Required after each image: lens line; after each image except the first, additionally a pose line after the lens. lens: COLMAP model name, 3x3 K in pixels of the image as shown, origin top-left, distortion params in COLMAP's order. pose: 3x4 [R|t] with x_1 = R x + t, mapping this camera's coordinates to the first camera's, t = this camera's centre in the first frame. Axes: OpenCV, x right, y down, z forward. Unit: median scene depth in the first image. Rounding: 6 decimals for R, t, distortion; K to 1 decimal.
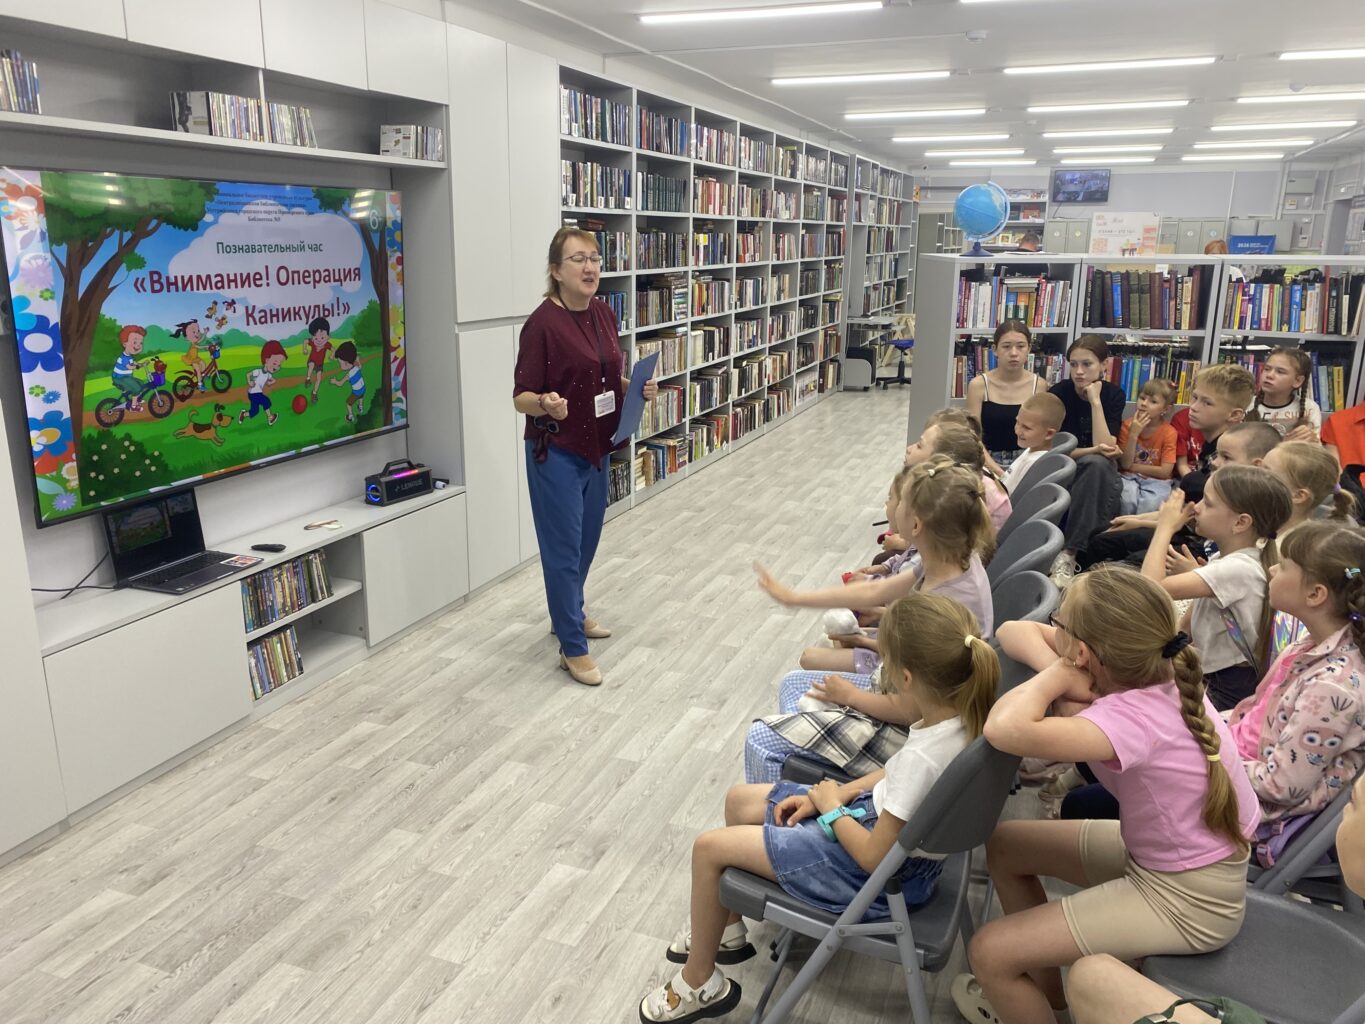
lens RADIAL K [[1044.6, 0, 694.4], [0, 1044.6, 511.7], [0, 0, 1]] dist [0.021999, -0.020633]
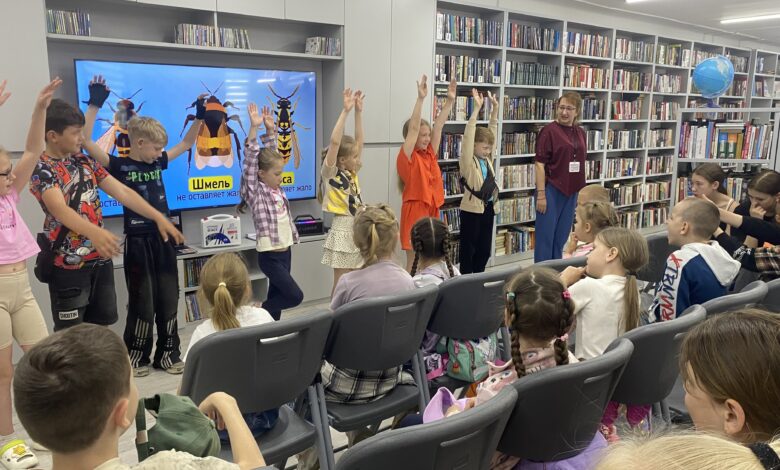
lens RADIAL K [[638.4, 0, 389.0], [0, 638.4, 239.0], [0, 0, 1]] dist [0.015392, -0.013126]
pose [[0.871942, 0.091905, -0.480906, 0.335396], [-0.124958, 0.991469, -0.037086, 0.014643], [0.473395, 0.092430, 0.875988, 0.067092]]
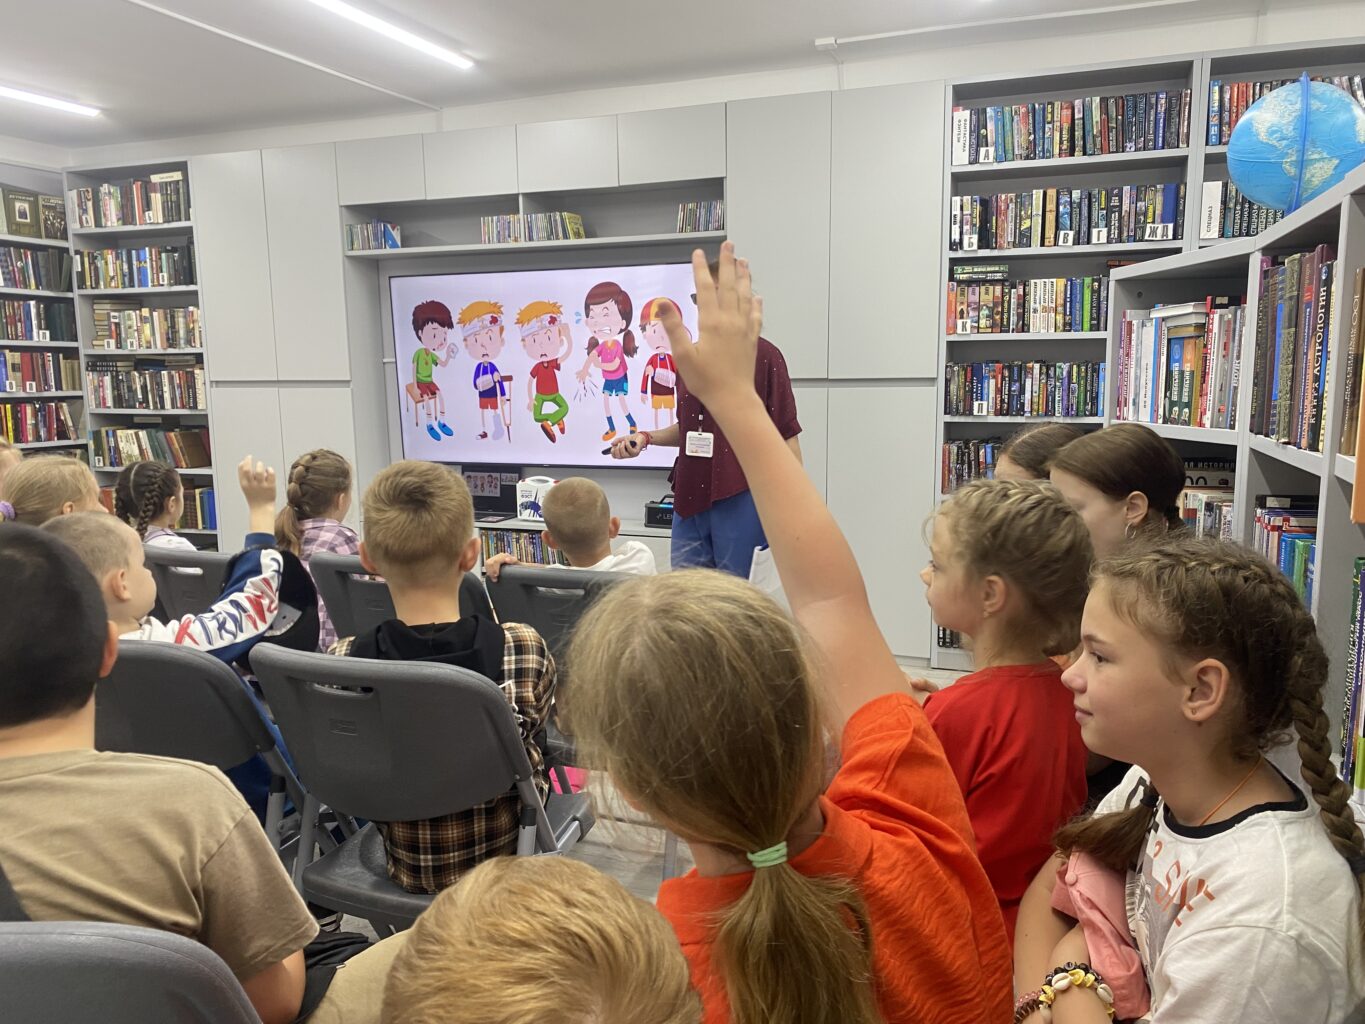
lens RADIAL K [[1044.6, 0, 671.5], [0, 1044.6, 500.3], [0, 0, 1]] dist [0.021999, -0.020633]
pose [[0.015265, 0.135593, -0.990647, 0.711507], [-0.237729, 0.962844, 0.128125, -0.156247], [0.971212, 0.233550, 0.046932, 0.790613]]
